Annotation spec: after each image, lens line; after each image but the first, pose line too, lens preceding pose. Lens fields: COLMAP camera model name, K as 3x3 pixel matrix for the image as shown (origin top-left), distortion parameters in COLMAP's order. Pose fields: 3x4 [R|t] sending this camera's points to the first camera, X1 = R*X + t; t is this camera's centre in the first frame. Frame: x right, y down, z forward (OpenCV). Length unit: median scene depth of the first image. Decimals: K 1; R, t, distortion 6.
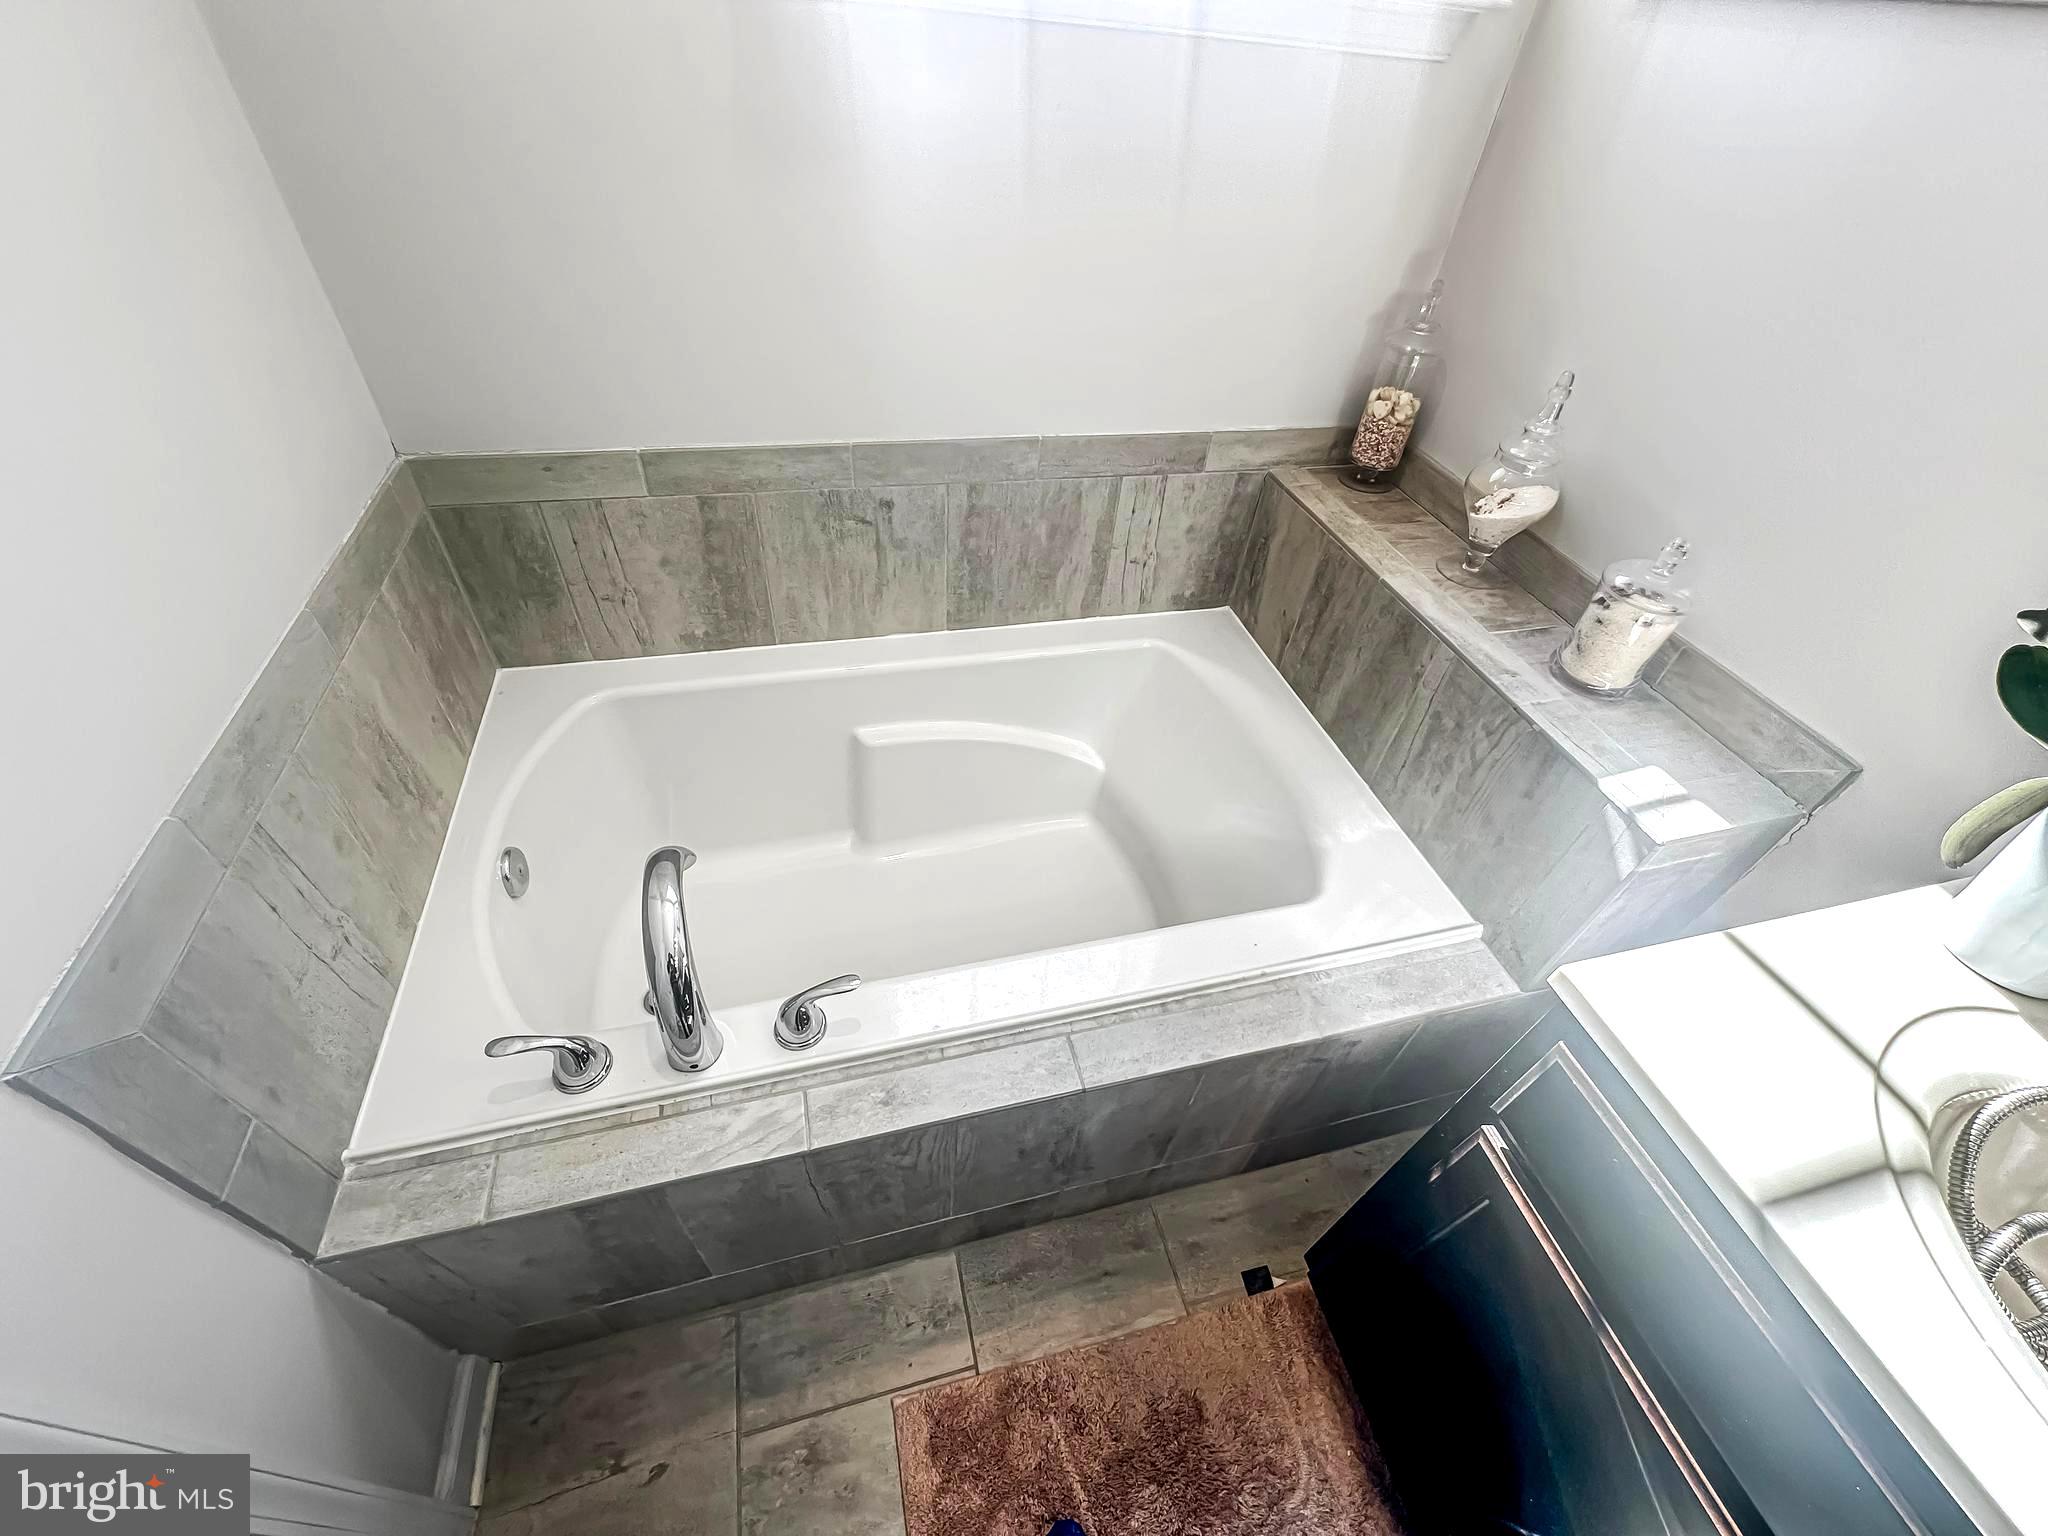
lens RADIAL K [[823.9, 0, 1024.3], [0, 823.9, 770.6], [0, 0, 1]] dist [-0.001546, 0.000647]
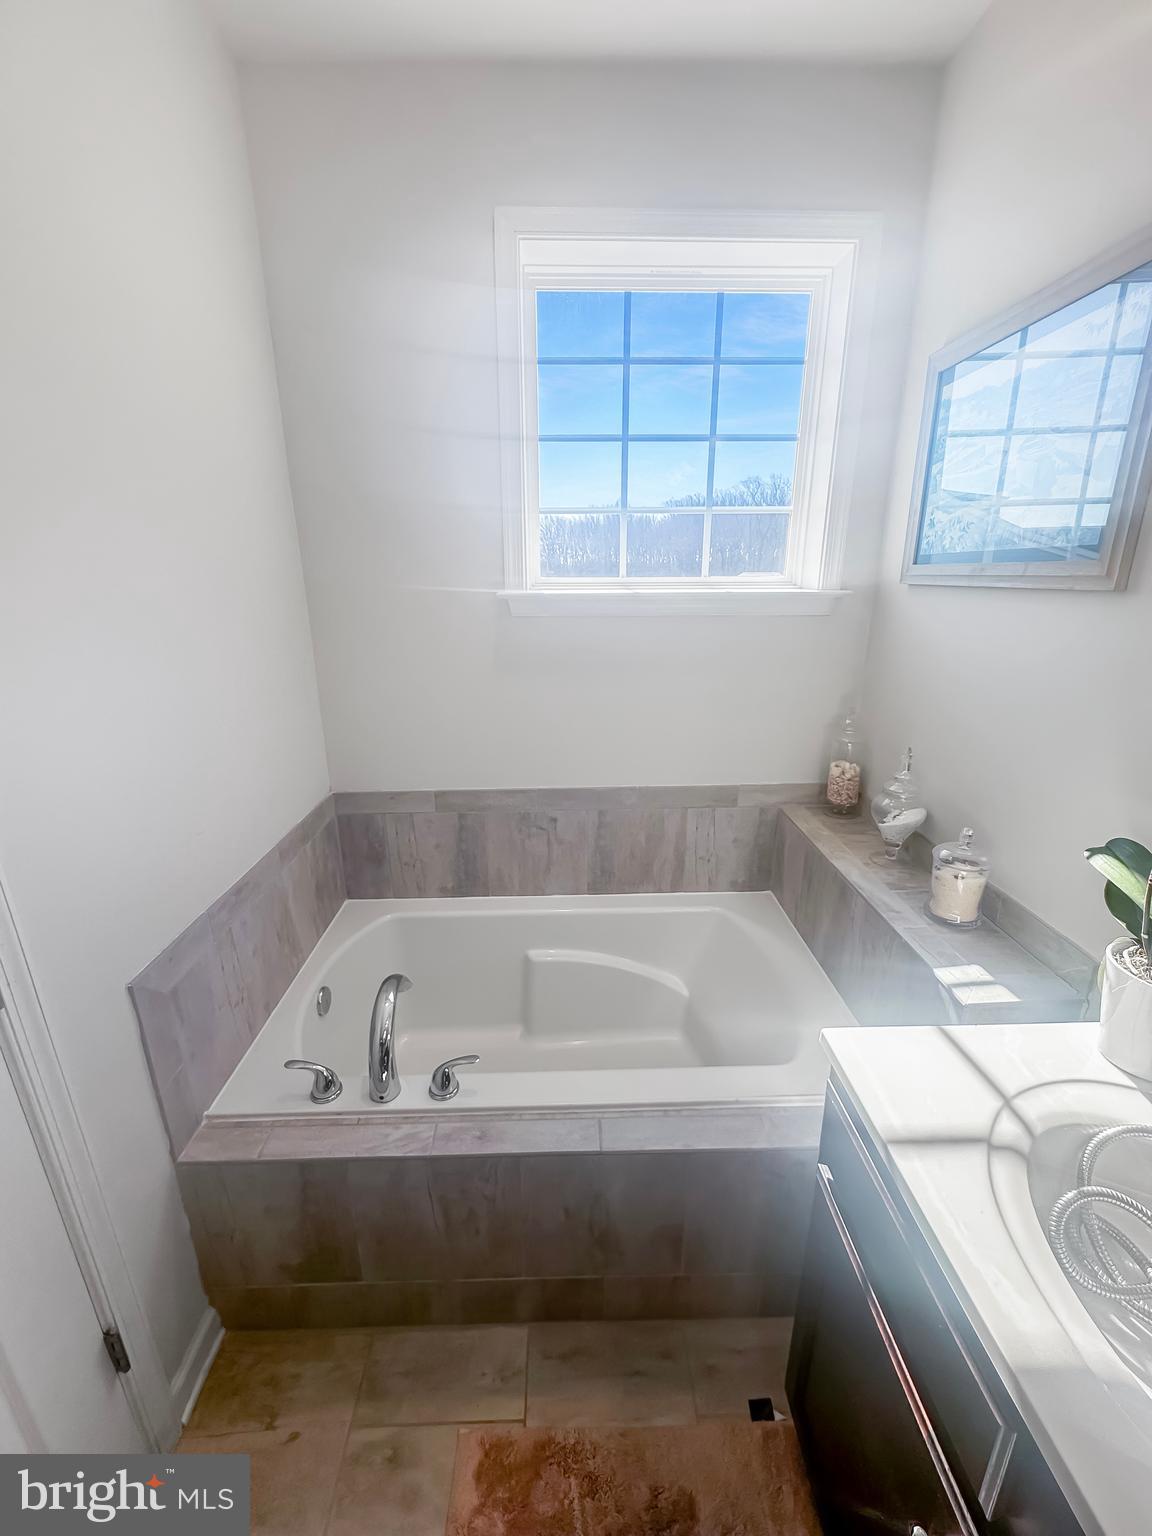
lens RADIAL K [[617.9, 0, 575.5], [0, 617.9, 766.4], [0, 0, 1]] dist [-0.001546, 0.000647]
pose [[0.969800, -0.010276, -0.243686, 0.258797], [-0.100704, 0.893105, -0.438432, 0.204485], [0.222143, 0.449731, 0.865098, -0.290638]]
